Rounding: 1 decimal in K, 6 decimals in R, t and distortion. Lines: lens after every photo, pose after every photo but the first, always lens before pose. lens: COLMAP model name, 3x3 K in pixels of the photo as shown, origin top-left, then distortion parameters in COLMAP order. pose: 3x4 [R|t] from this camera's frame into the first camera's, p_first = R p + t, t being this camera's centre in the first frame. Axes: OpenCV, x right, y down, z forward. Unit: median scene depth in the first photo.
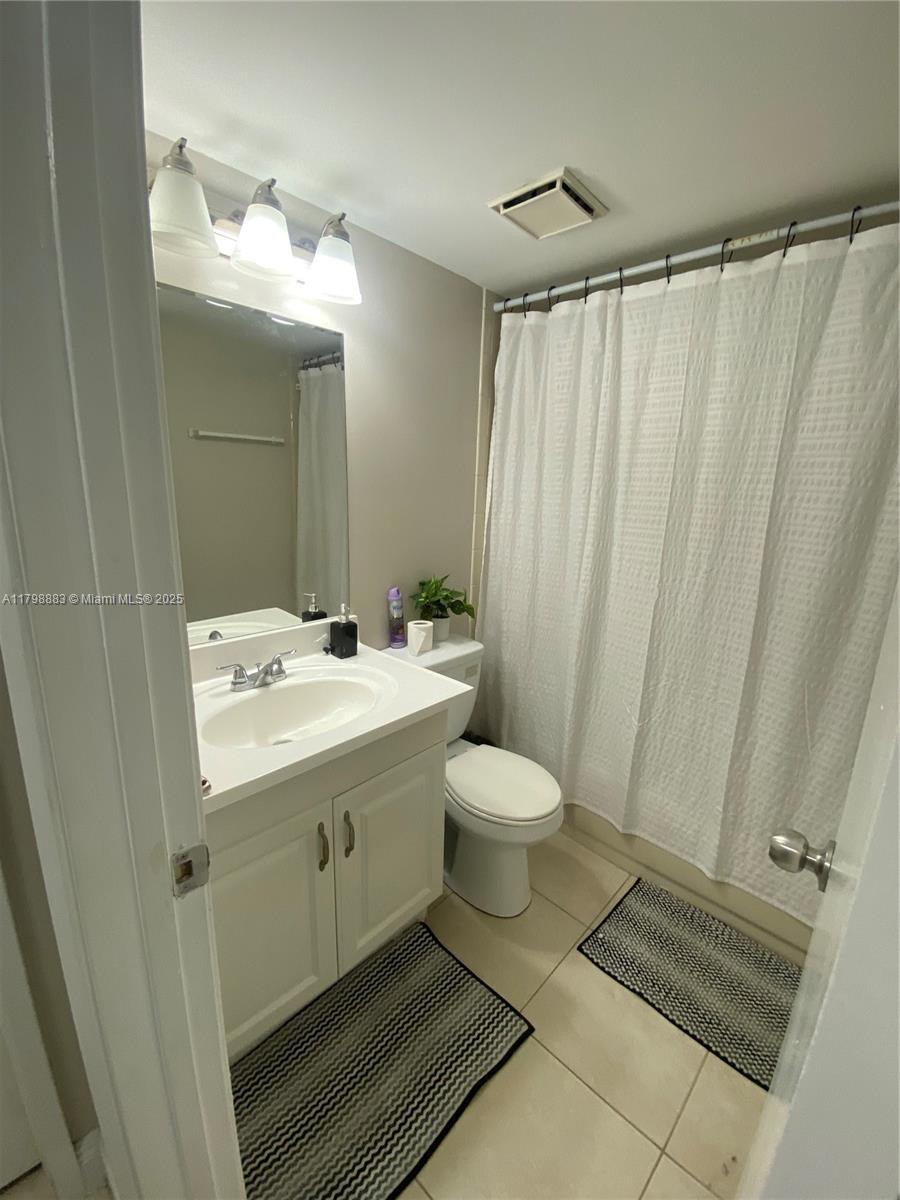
lens RADIAL K [[503.1, 0, 450.0], [0, 503.1, 600.0], [0, 0, 1]] dist [0.021489, -0.018760]
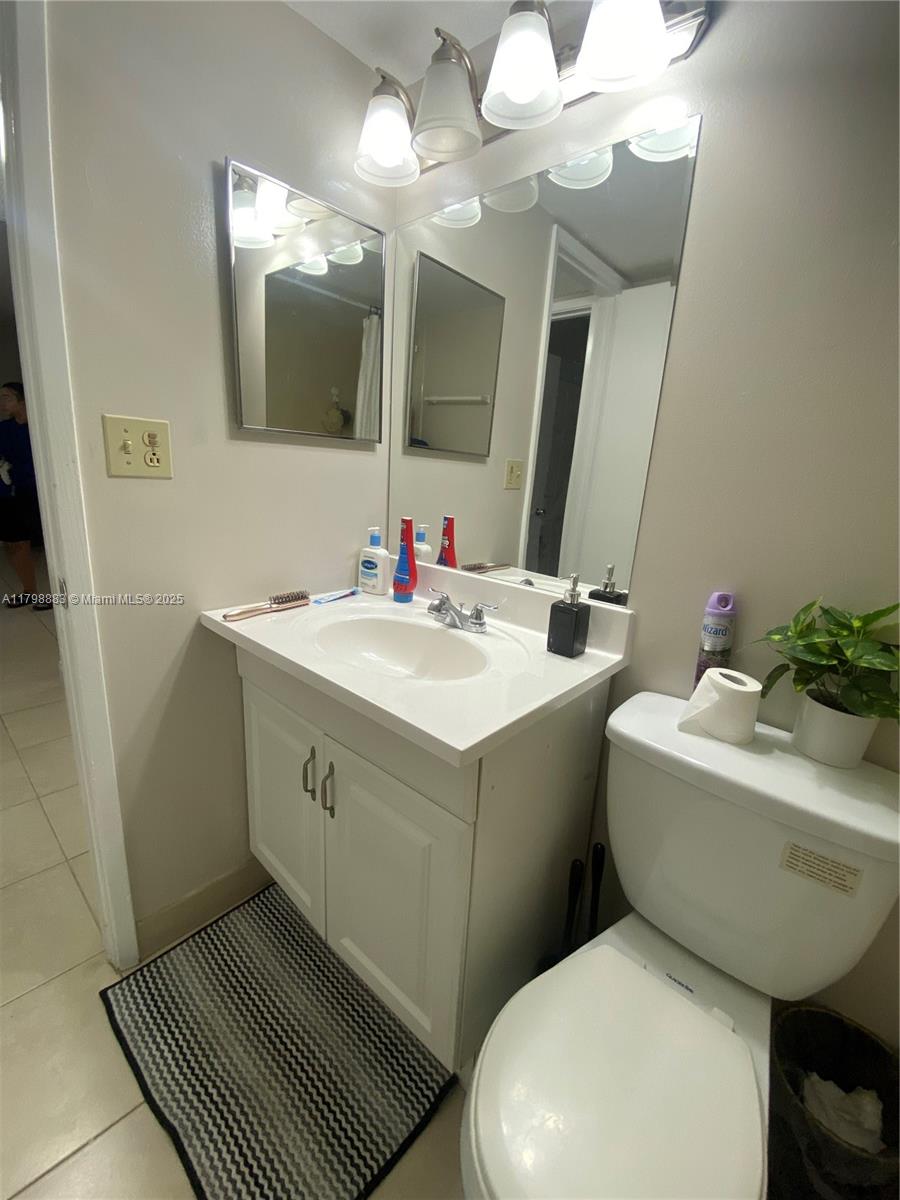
lens RADIAL K [[503.1, 0, 450.0], [0, 503.1, 600.0], [0, 0, 1]] dist [0.021489, -0.018760]
pose [[0.018044, 0.212138, -0.977073, 0.512877], [-0.278492, 0.939625, 0.198865, -0.053114], [0.960269, 0.268518, 0.076033, 0.957461]]
